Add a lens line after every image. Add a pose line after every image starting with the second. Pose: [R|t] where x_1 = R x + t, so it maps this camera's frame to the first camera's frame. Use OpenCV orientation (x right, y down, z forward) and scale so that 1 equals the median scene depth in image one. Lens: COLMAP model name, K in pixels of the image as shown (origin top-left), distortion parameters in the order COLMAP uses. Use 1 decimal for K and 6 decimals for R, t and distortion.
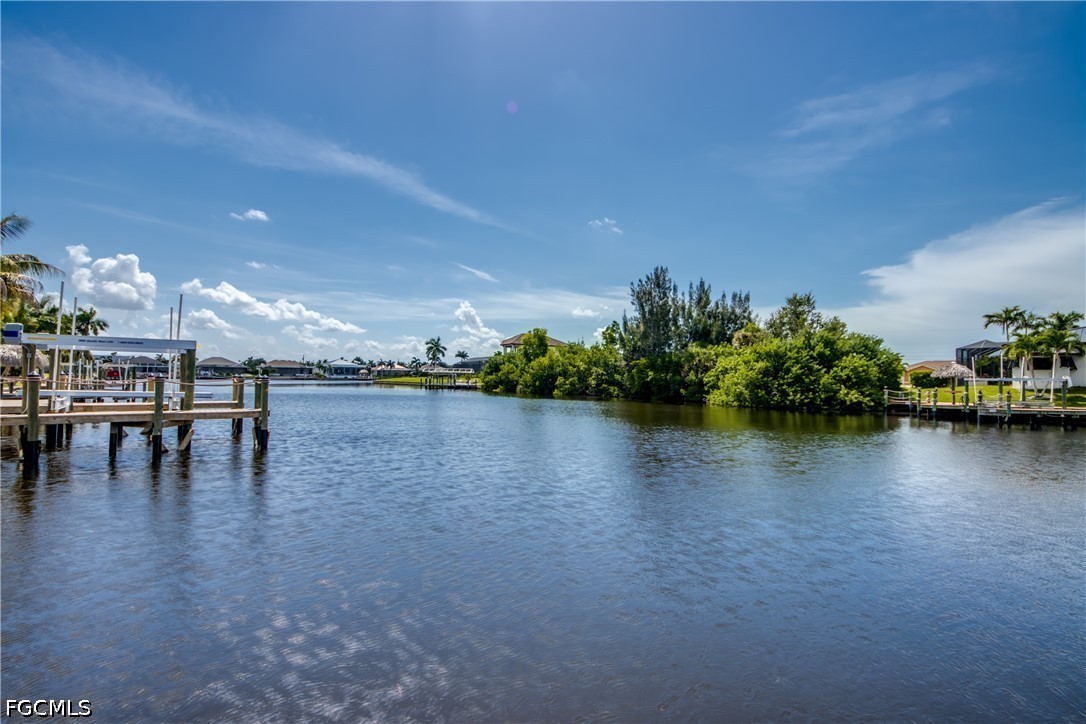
lens RADIAL K [[477.8, 0, 523.4], [0, 477.8, 363.6], [0, 0, 1]] dist [-0.026356, -0.000560]
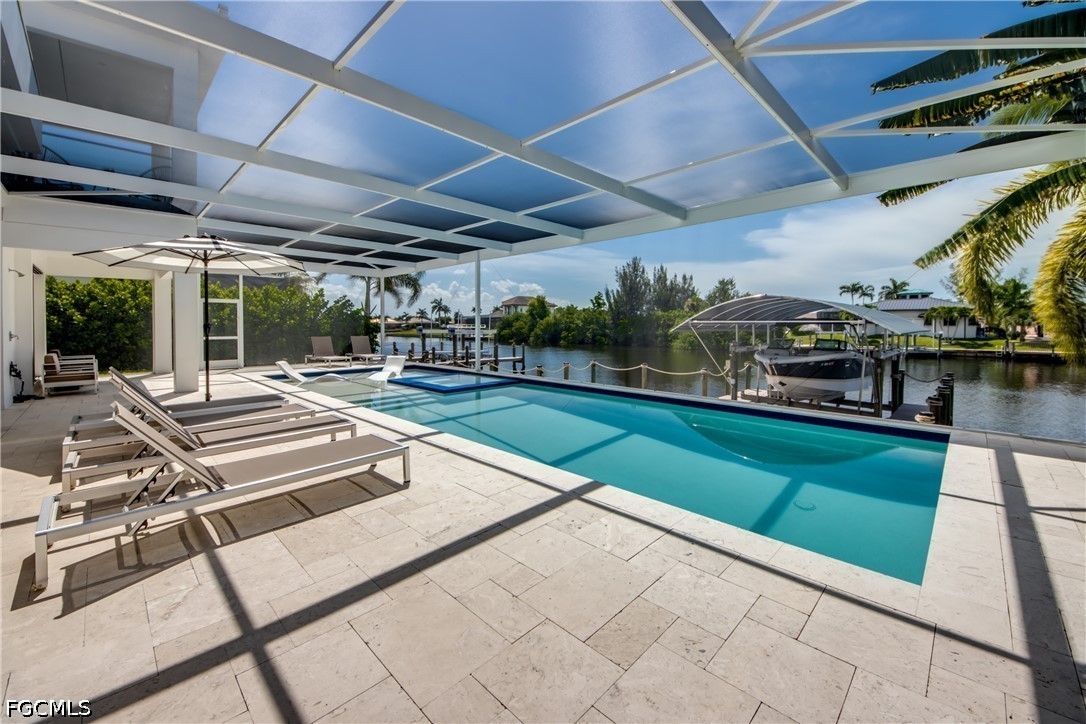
lens RADIAL K [[426.0, 0, 539.7], [0, 426.0, 326.9], [0, 0, 1]] dist [0.029412, -0.016008]
pose [[0.990314, -0.018403, 0.137621, -0.228786], [0.013878, 0.999333, 0.033765, -0.038854], [-0.138150, -0.031528, 0.989909, -0.330432]]
